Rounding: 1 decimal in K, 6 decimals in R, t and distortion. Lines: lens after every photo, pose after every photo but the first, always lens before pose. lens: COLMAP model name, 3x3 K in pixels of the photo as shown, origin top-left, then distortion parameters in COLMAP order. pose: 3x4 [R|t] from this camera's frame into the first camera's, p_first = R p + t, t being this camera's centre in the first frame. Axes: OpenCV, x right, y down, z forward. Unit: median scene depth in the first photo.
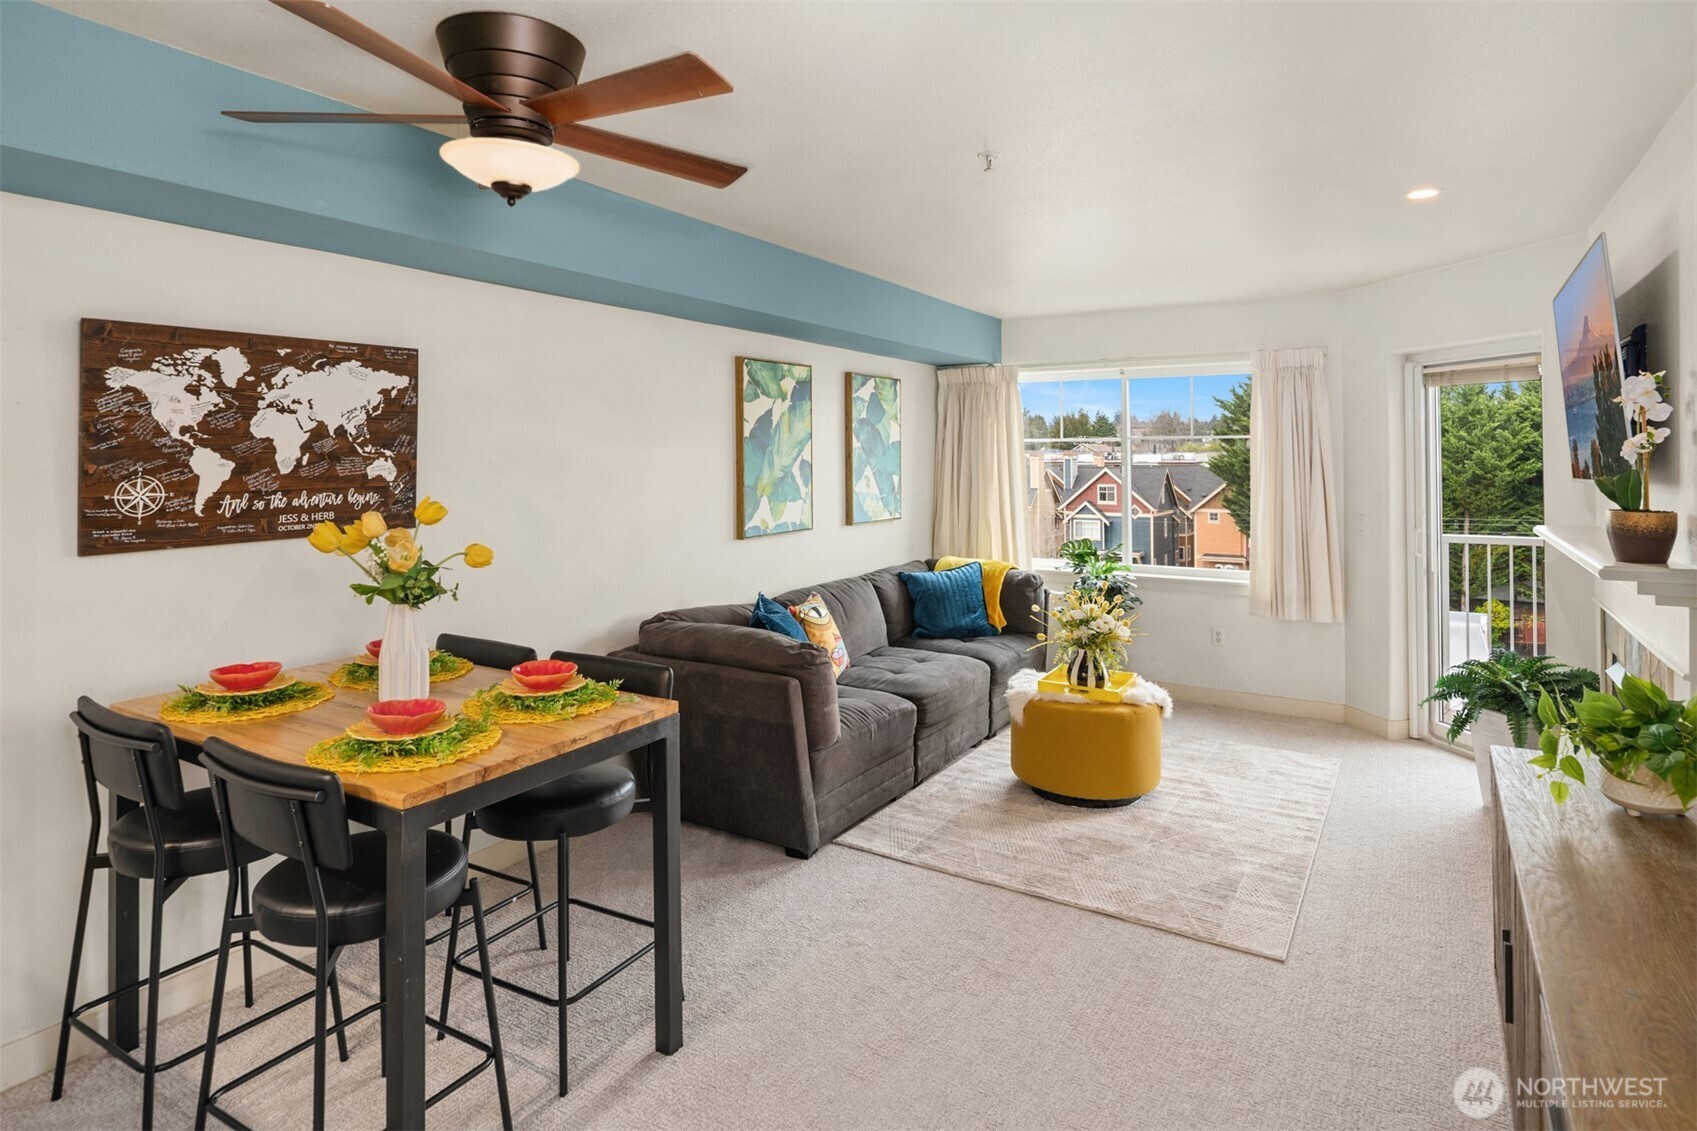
lens RADIAL K [[929.0, 0, 847.8], [0, 929.0, 448.7], [0, 0, 1]] dist [-0.003007, -0.001059]
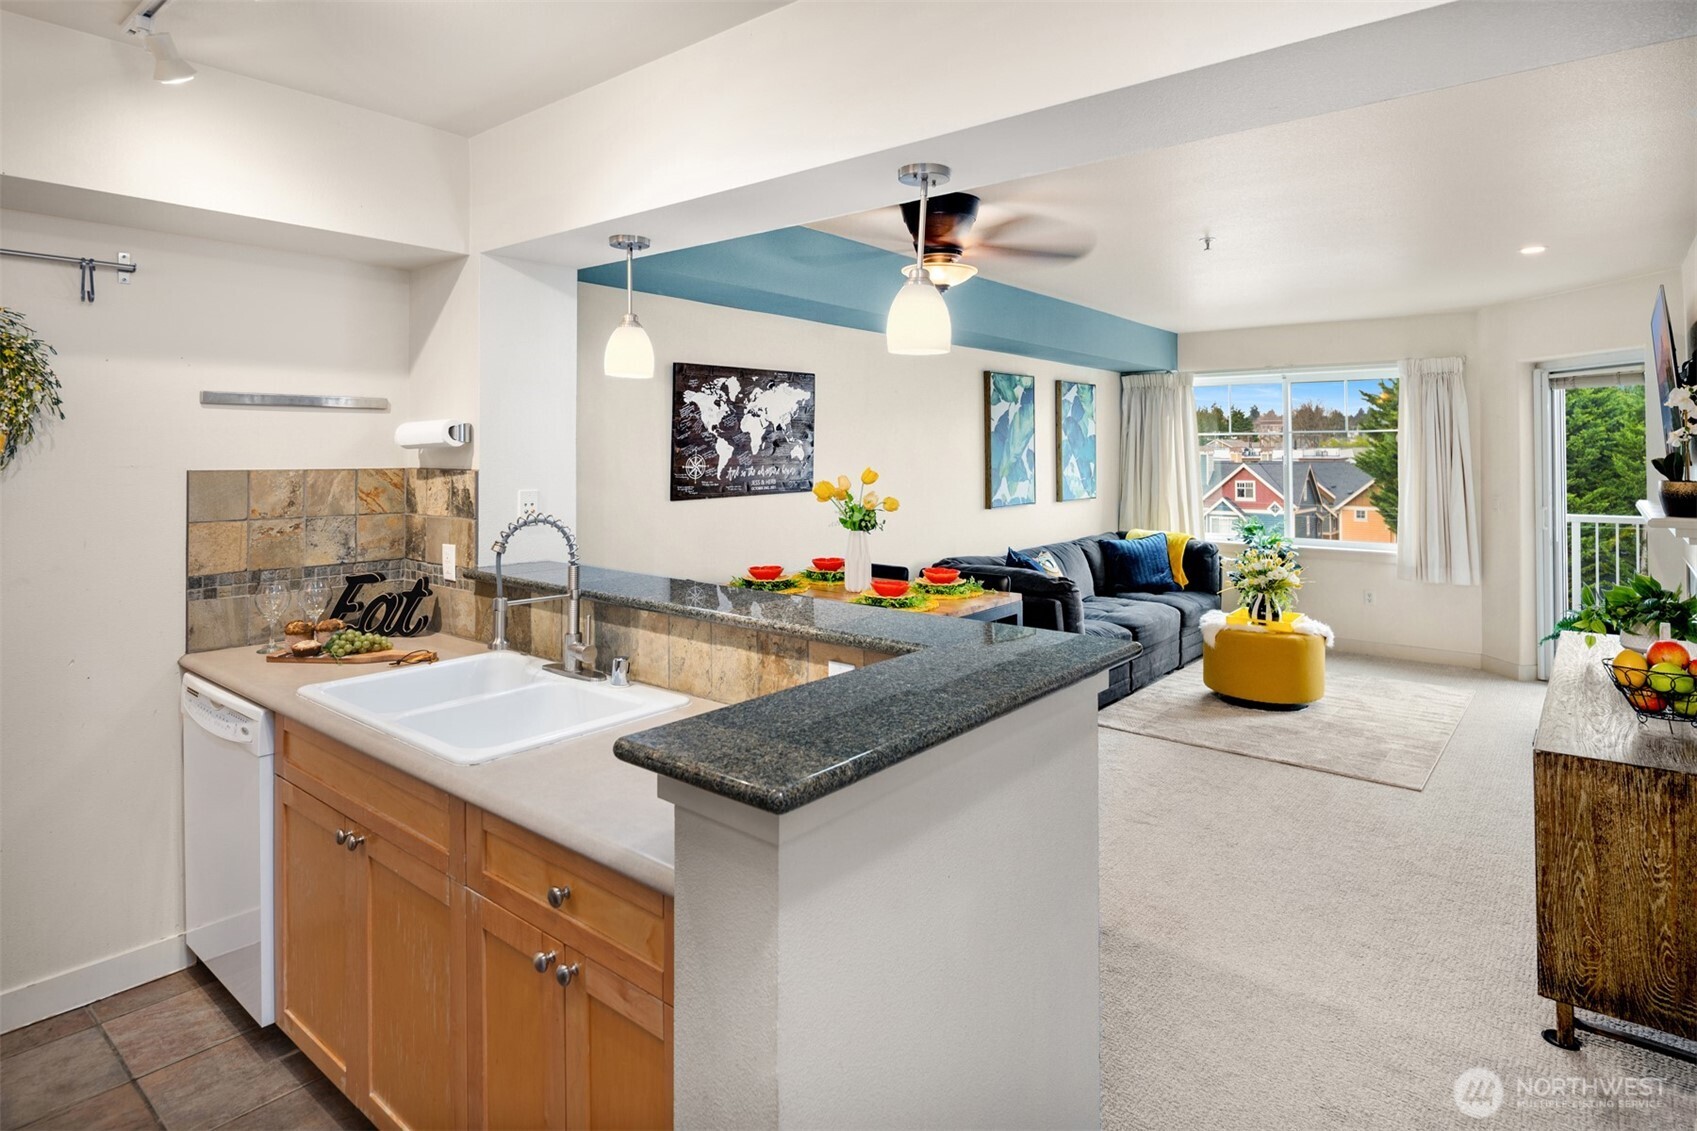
lens RADIAL K [[936.2, 0, 851.5], [0, 936.2, 443.2], [0, 0, 1]] dist [-0.001503, -0.000519]
pose [[0.992554, -0.000092, -0.121803, -0.146341], [-0.000089, 0.999999, -0.001477, 0.005812], [0.121803, 0.001477, 0.992553, -0.348914]]
